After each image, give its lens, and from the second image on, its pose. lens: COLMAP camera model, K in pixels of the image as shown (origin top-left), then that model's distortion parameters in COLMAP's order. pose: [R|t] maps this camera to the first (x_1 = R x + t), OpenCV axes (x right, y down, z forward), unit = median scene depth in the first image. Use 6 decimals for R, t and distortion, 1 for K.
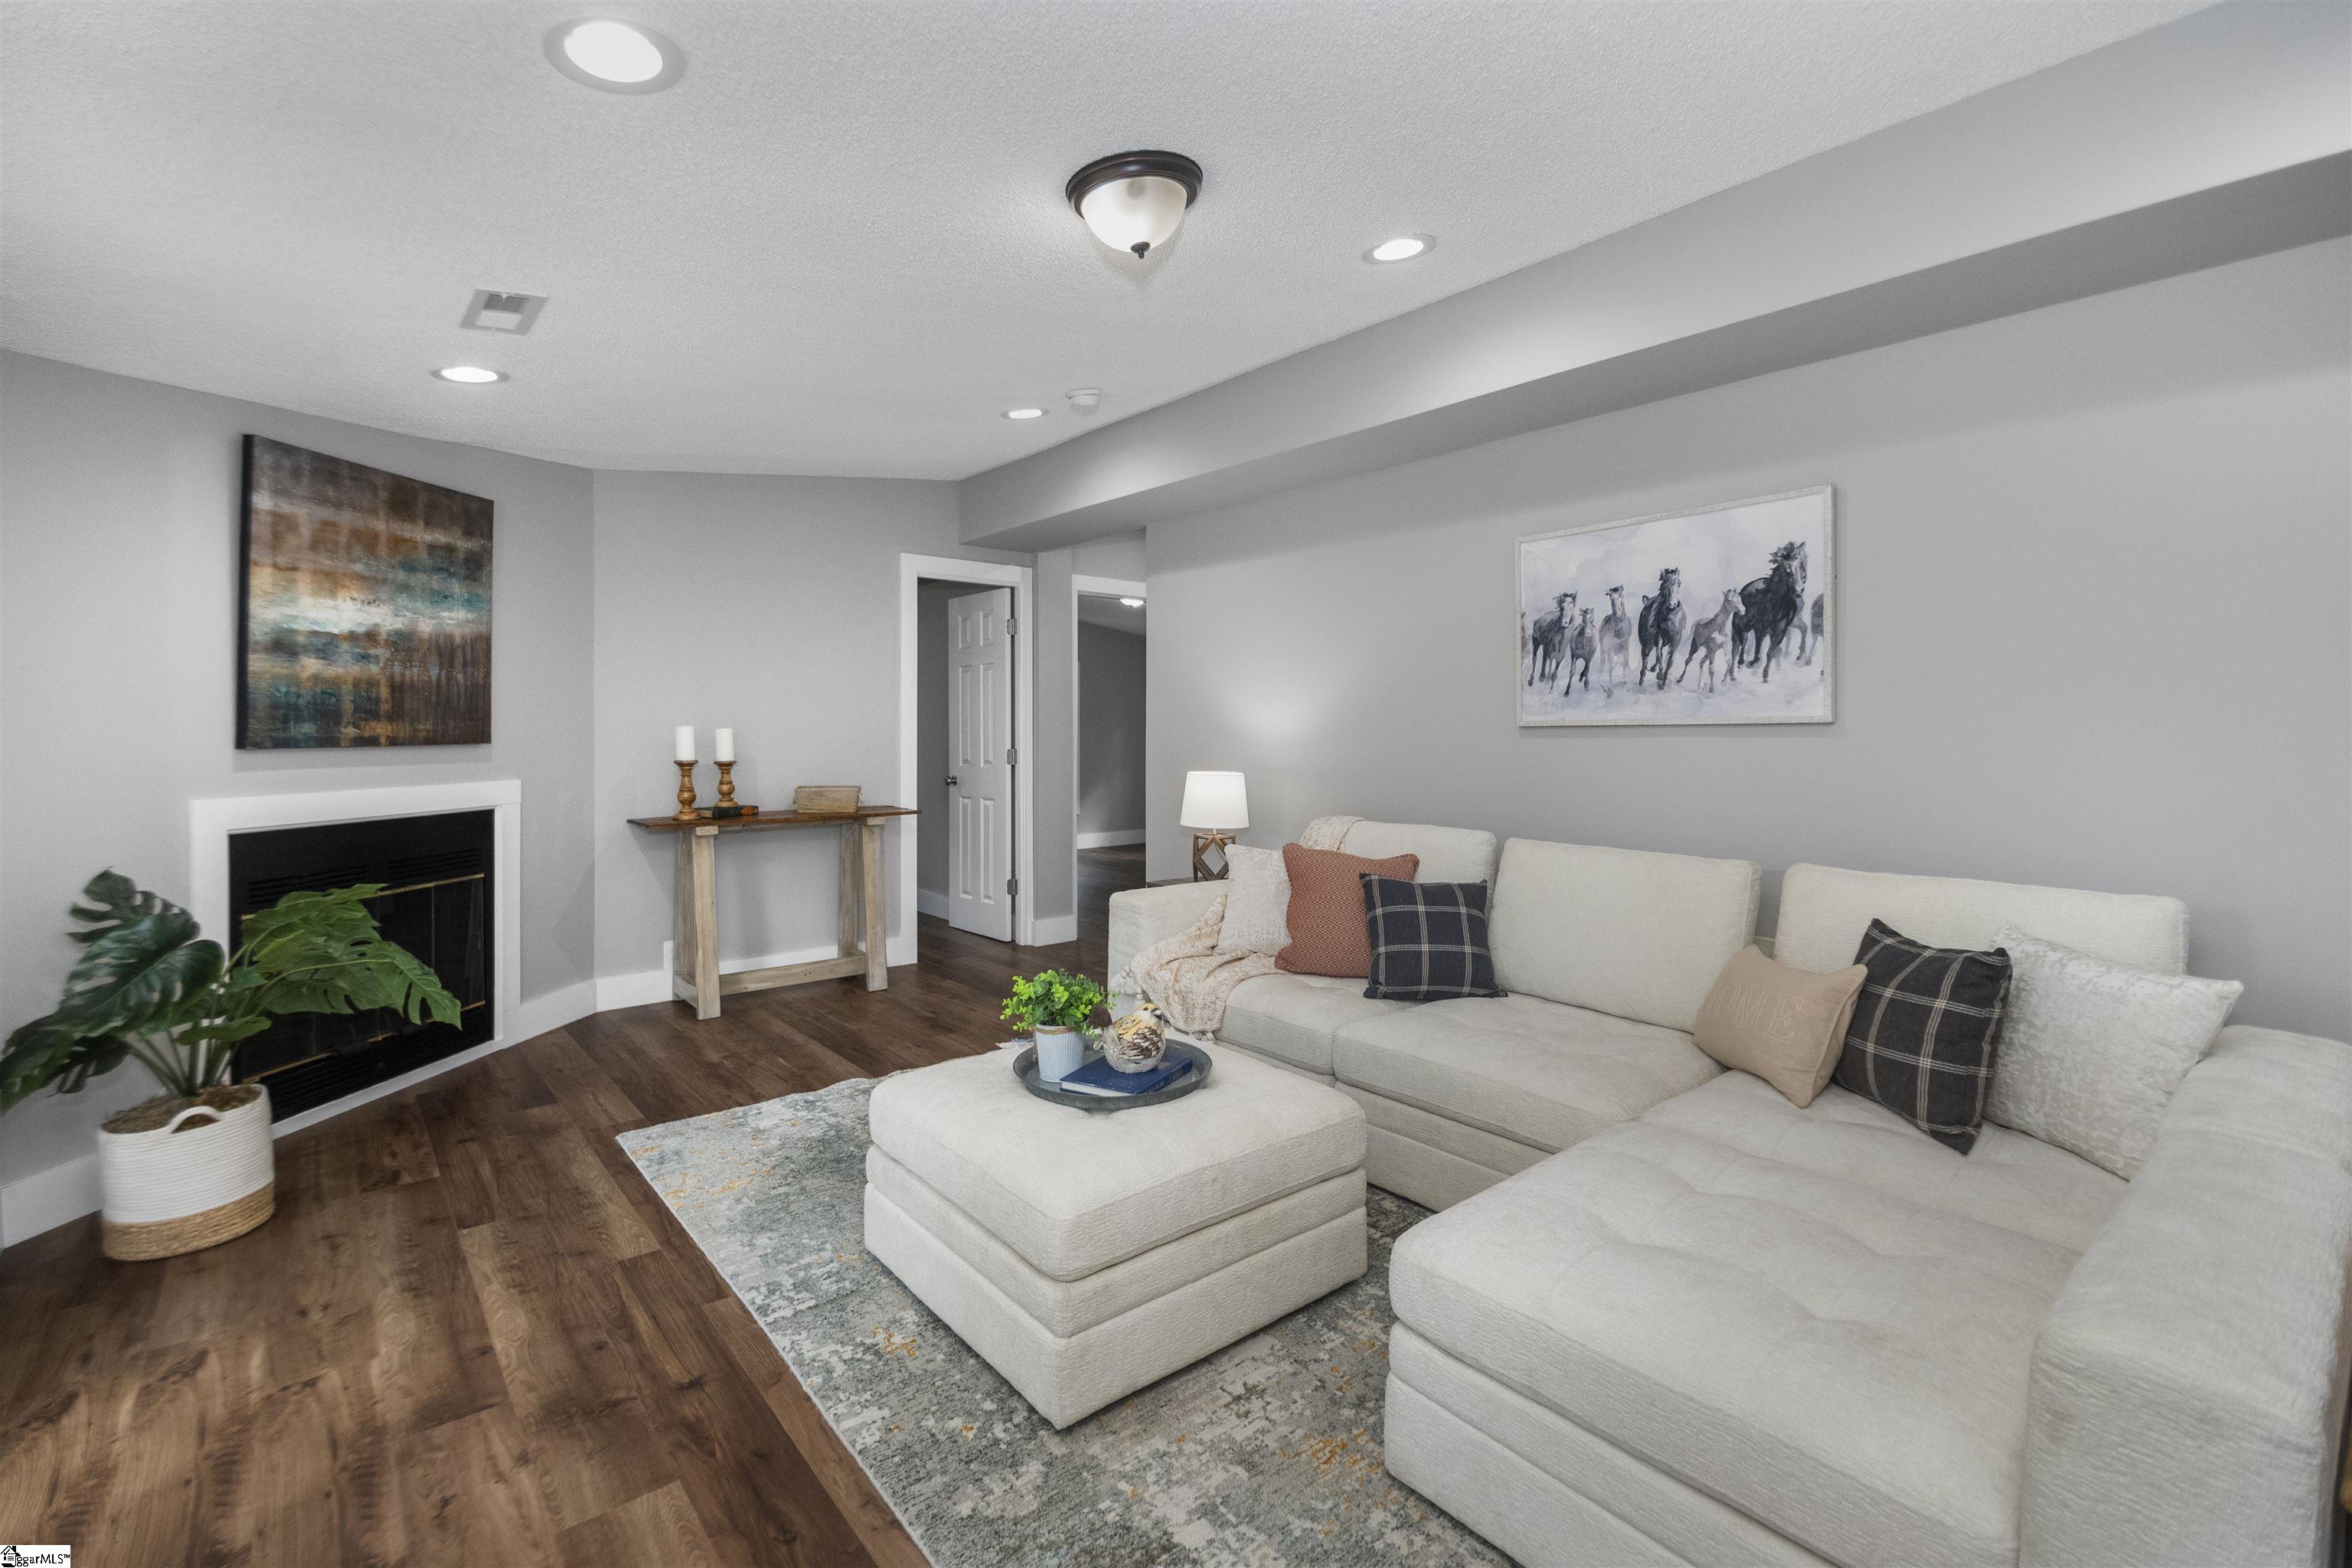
lens RADIAL K [[1039.9, 0, 1178.1], [0, 1039.9, 734.9], [0, 0, 1]] dist [-0.000268, -0.010261]
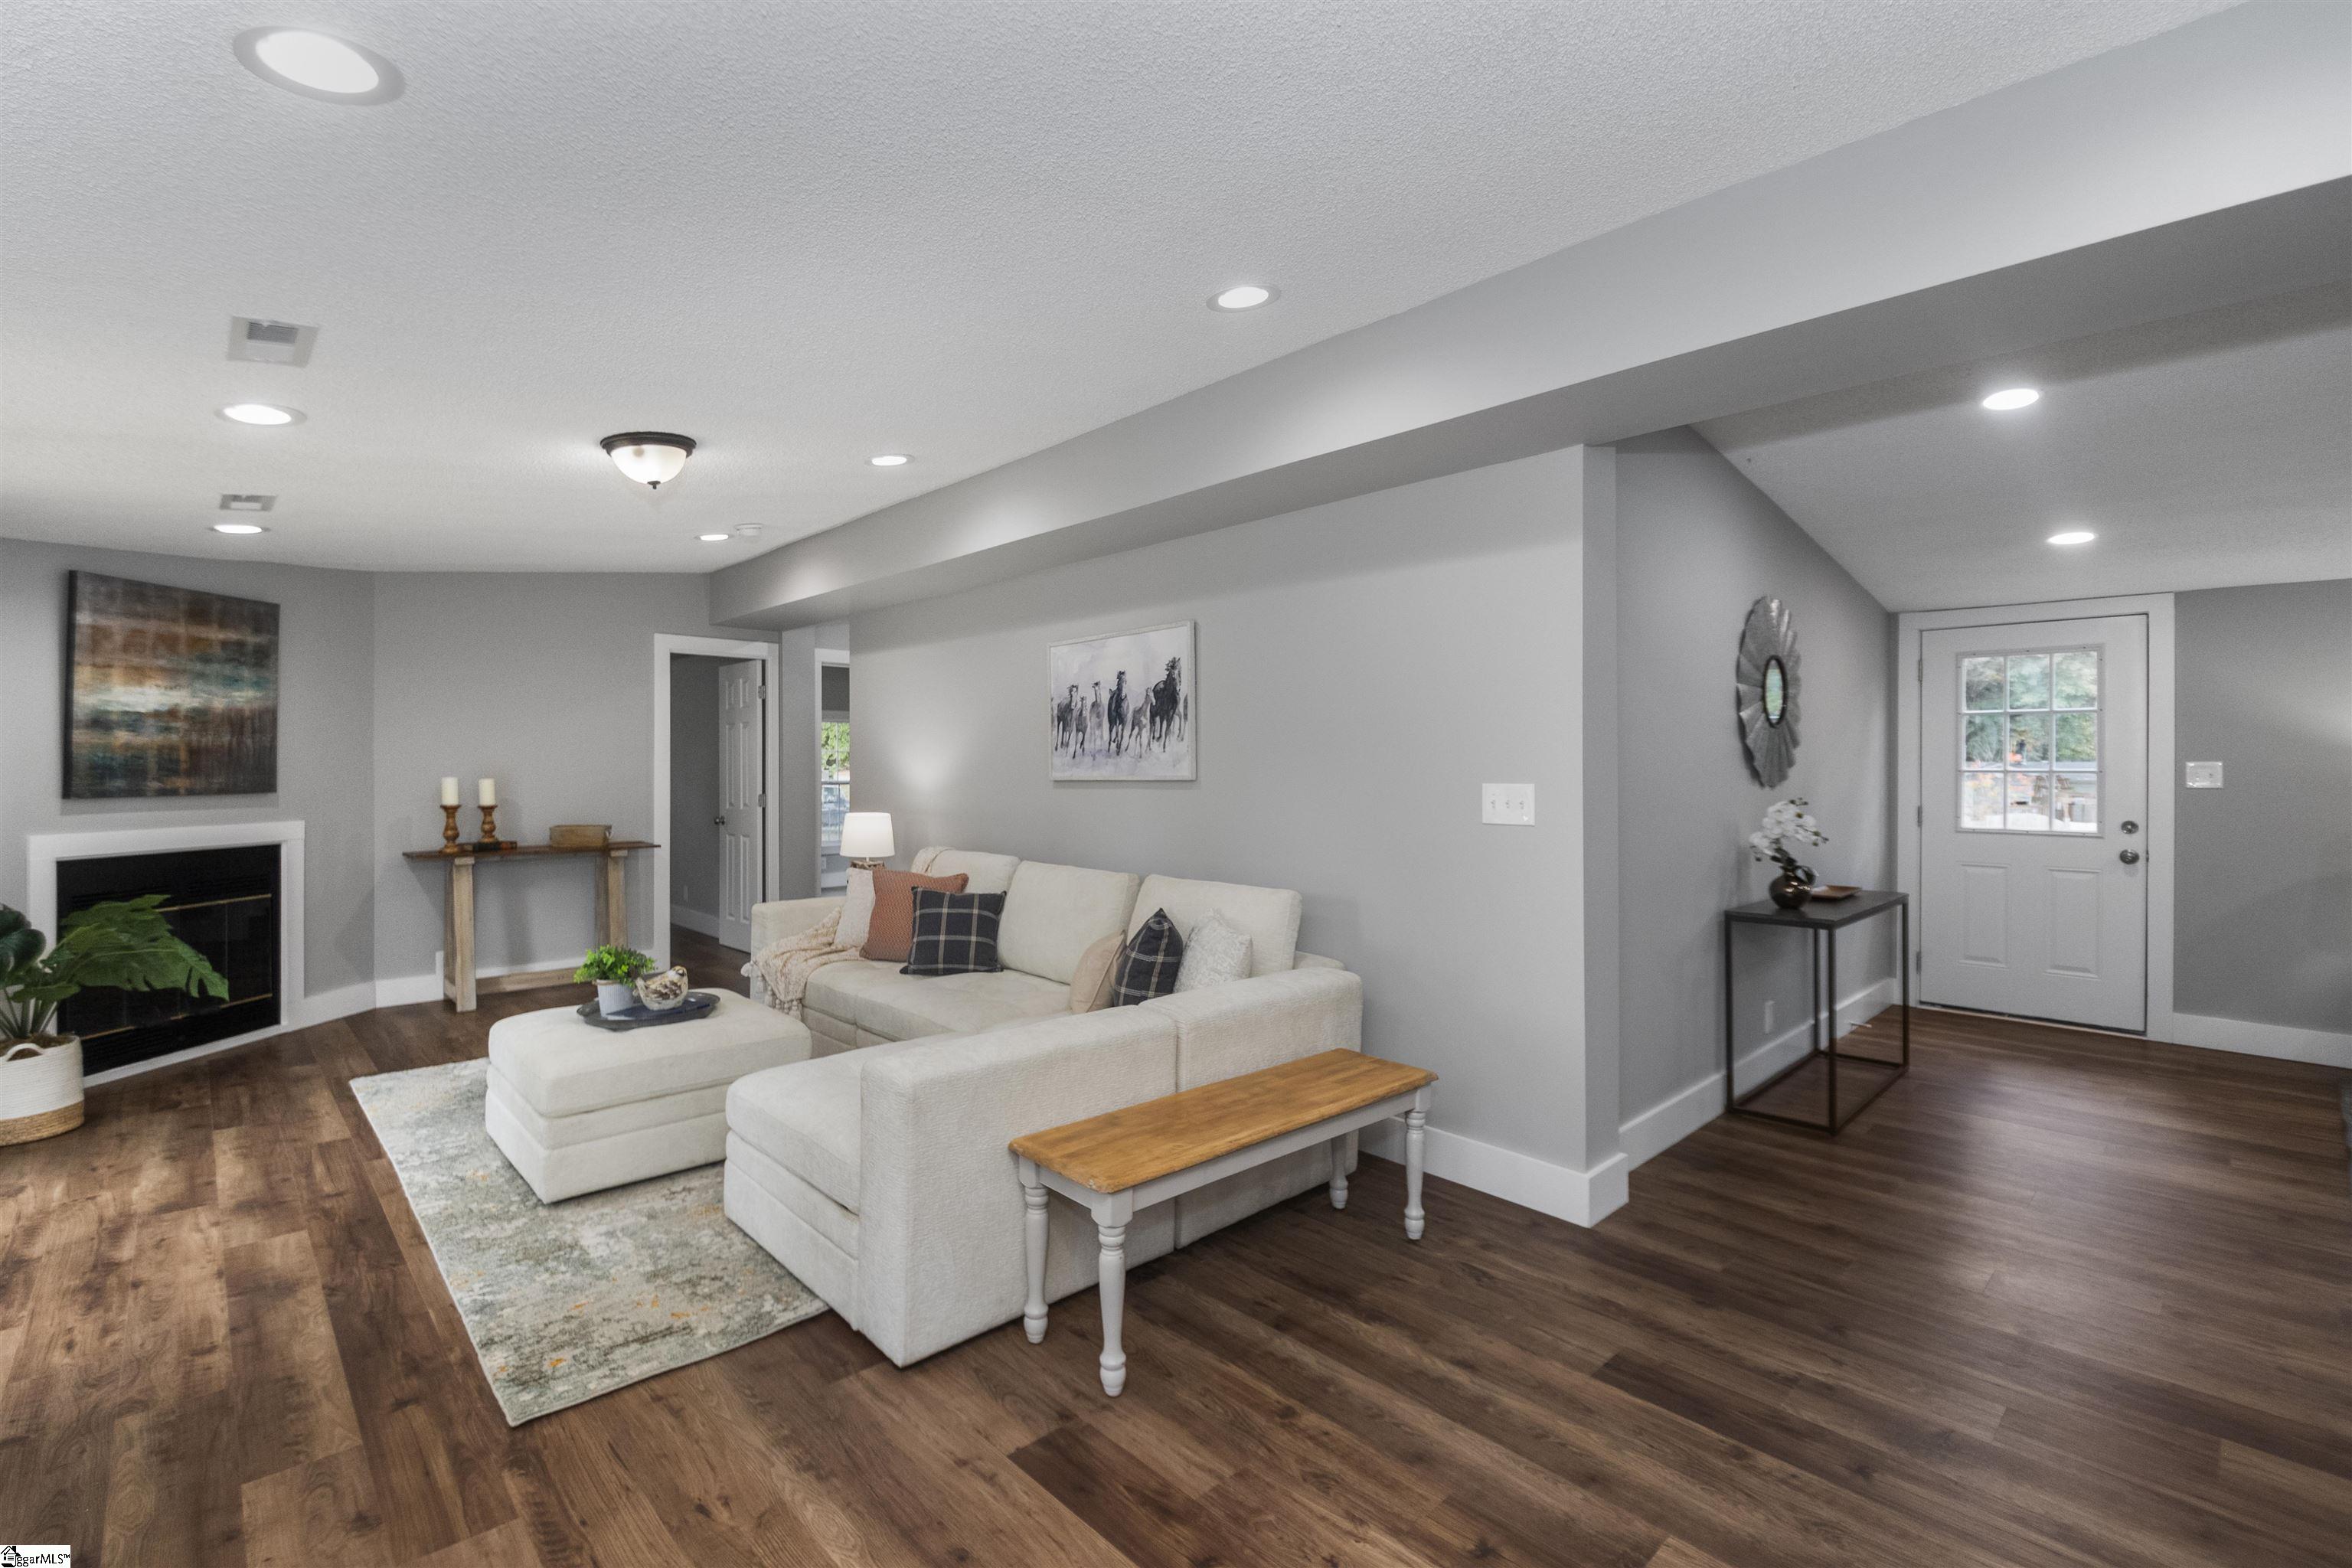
lens RADIAL K [[1039.9, 0, 1170.4], [0, 1039.9, 765.0], [0, 0, 1]] dist [-0.000268, -0.010261]
pose [[0.998102, 0.000198, 0.061577, 0.436915], [0.000305, 0.999967, -0.008162, -0.018525], [-0.061577, 0.008165, 0.998069, -0.415709]]
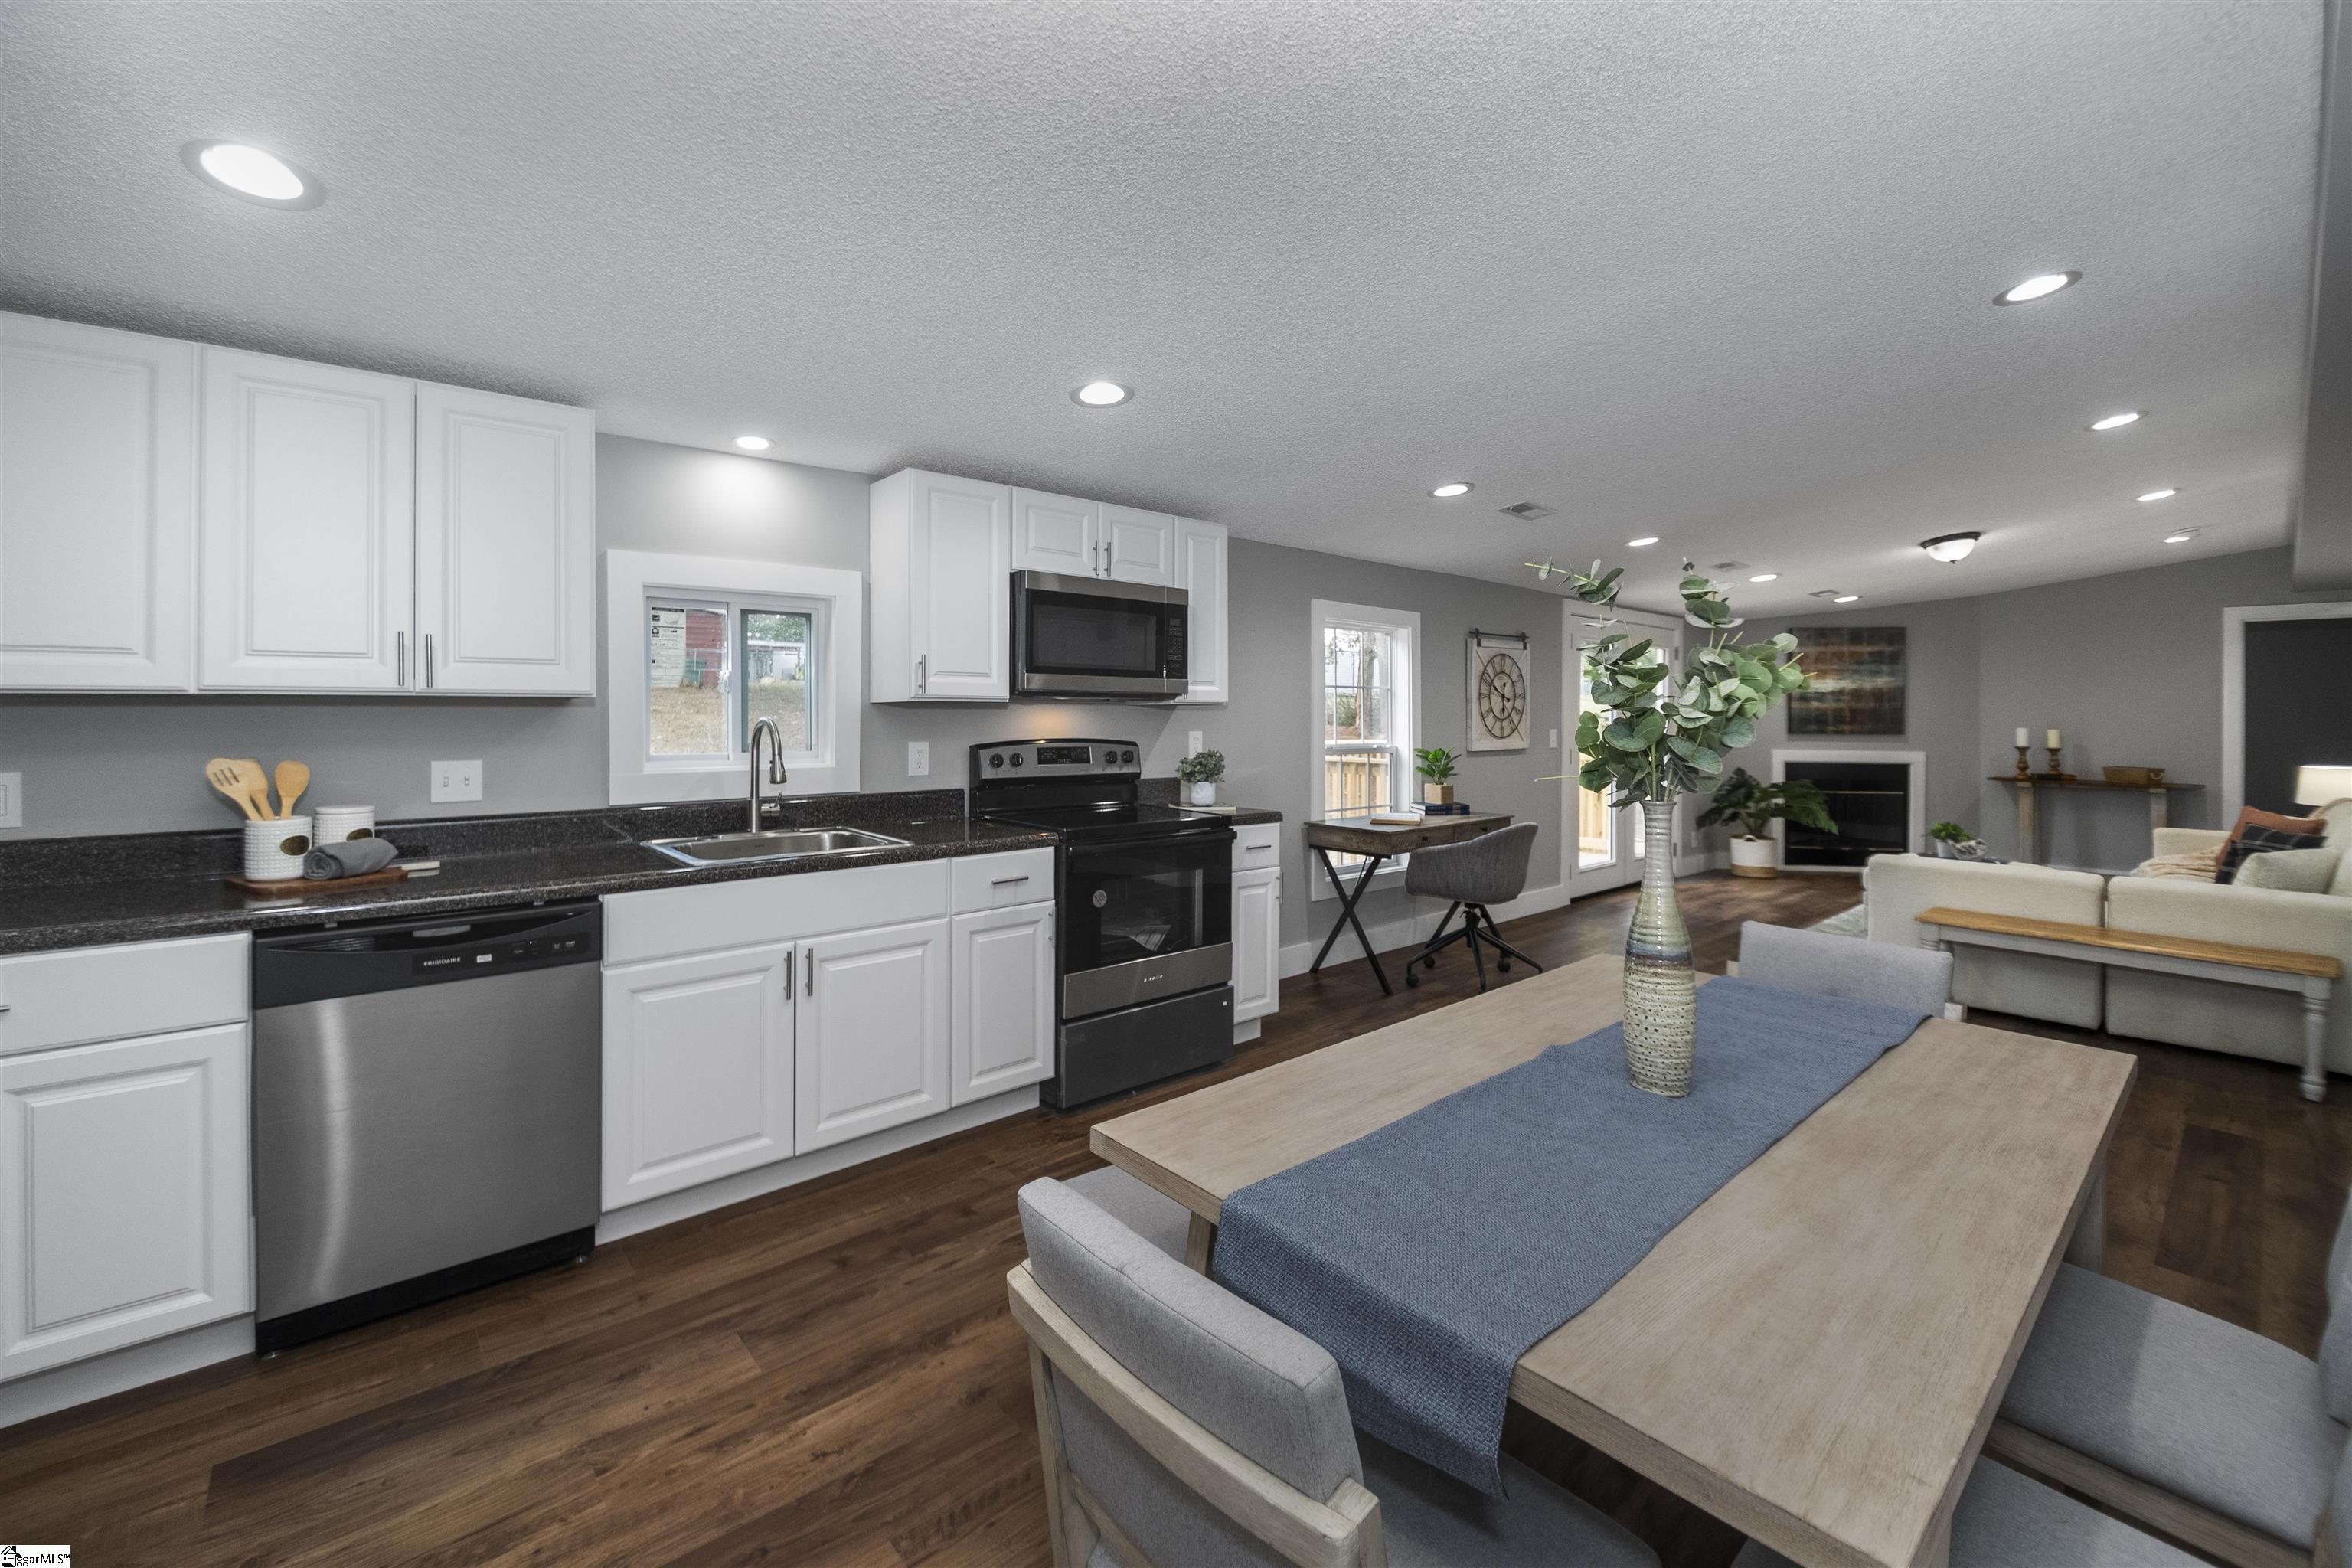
lens RADIAL K [[960.8, 0, 1142.2], [0, 960.8, 714.4], [0, 0, 1]] dist [-0.001598, -0.004046]
pose [[0.002603, 0.002770, -0.999993, 1.727115], [-0.014225, 0.999895, 0.002733, -0.020754], [0.999895, 0.014217, 0.002642, -0.814580]]
